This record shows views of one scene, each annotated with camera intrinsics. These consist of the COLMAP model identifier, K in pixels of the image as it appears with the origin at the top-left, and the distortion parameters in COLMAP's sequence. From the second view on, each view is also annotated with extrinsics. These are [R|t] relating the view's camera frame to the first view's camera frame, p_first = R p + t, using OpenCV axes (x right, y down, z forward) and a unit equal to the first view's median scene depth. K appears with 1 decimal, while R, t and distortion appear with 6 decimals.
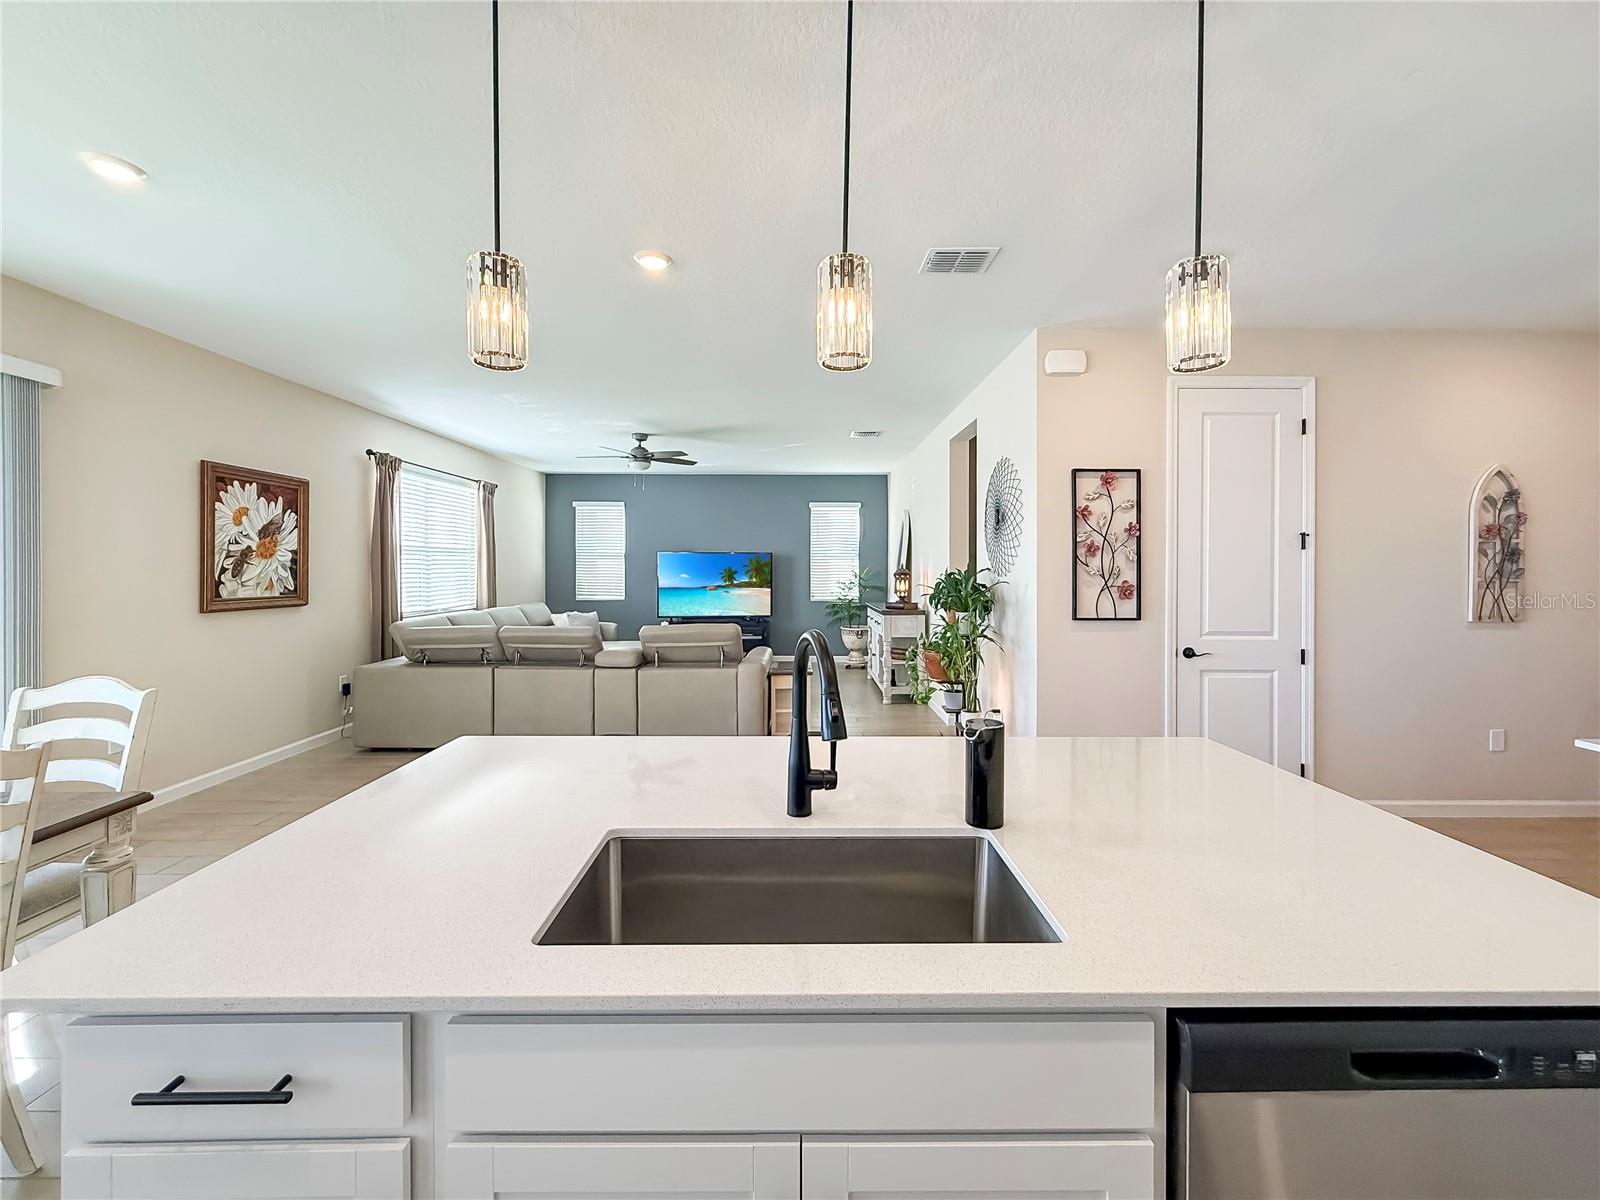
lens RADIAL K [[651.1, 0, 801.2], [0, 651.1, 568.3], [0, 0, 1]] dist [0.000711, -0.000281]
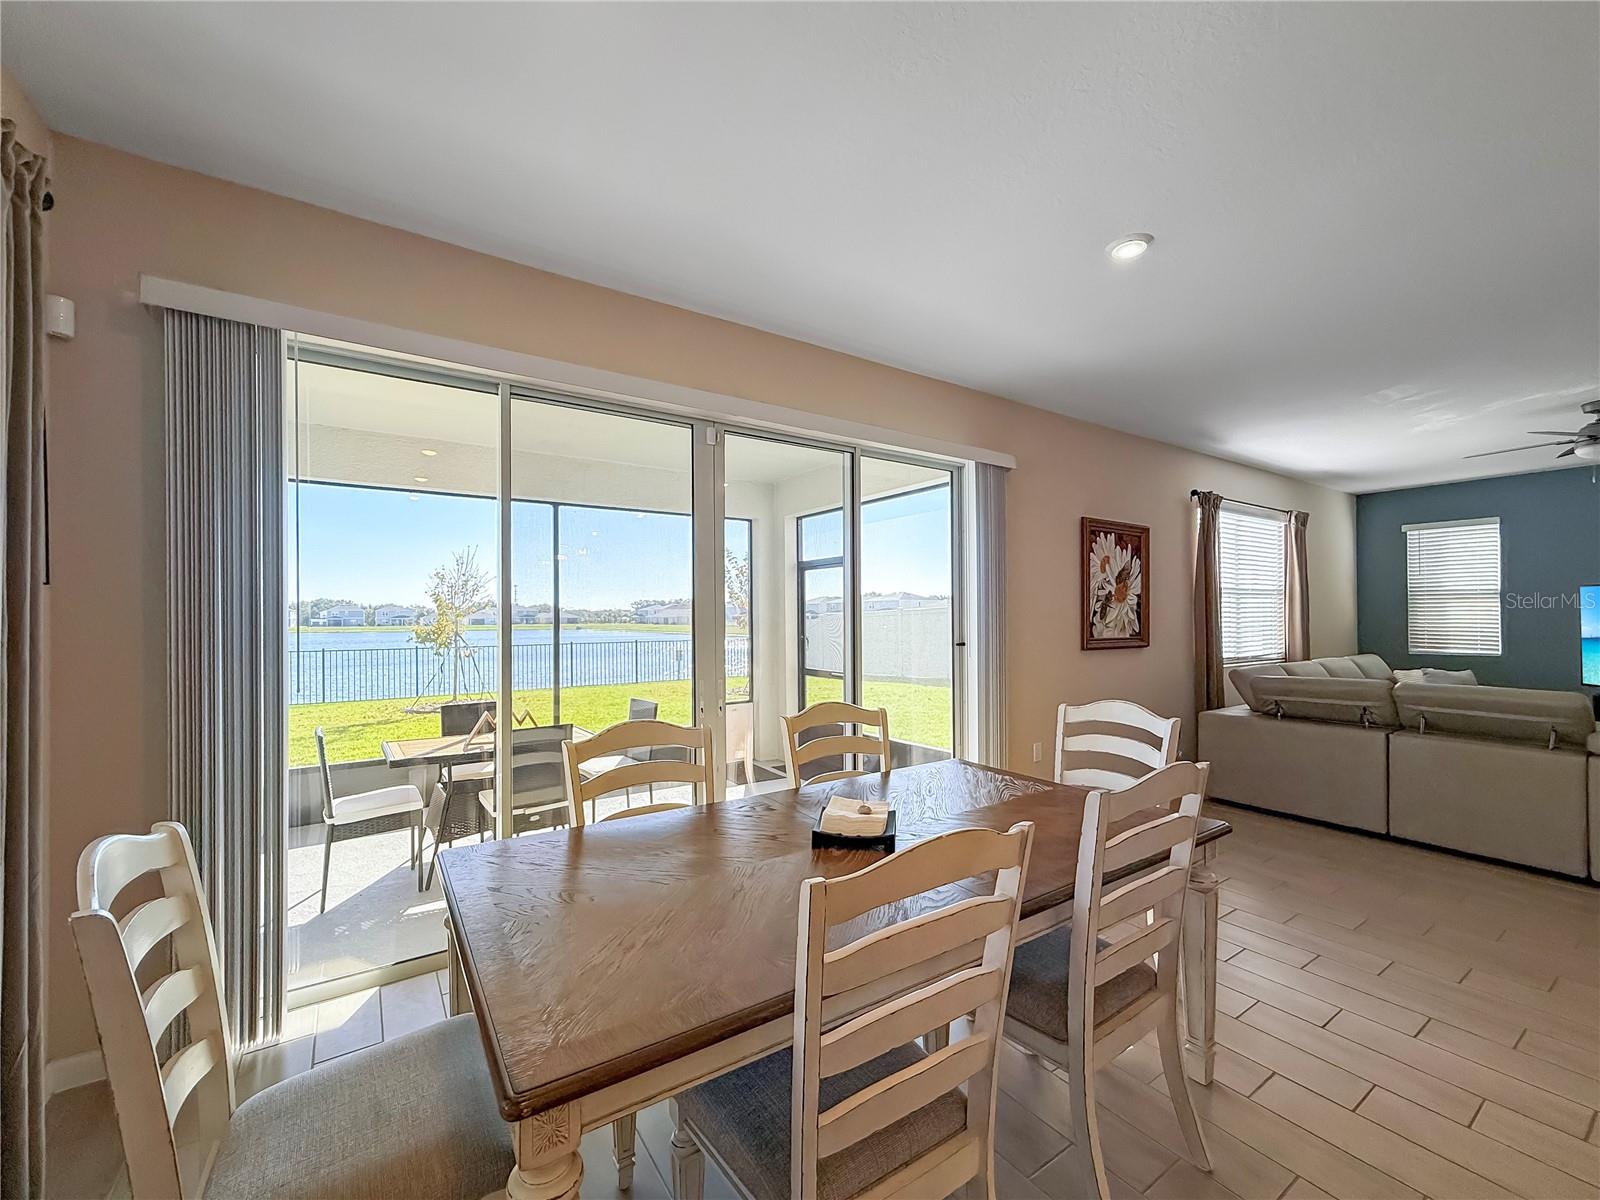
lens RADIAL K [[648.1, 0, 791.2], [0, 648.1, 615.9], [0, 0, 1]] dist [0.000974, 0.000053]
pose [[0.544965, -0.007822, -0.838422, -0.217103], [0.005534, 0.999968, -0.005733, 0.010701], [0.838440, -0.001516, 0.544991, -0.044261]]
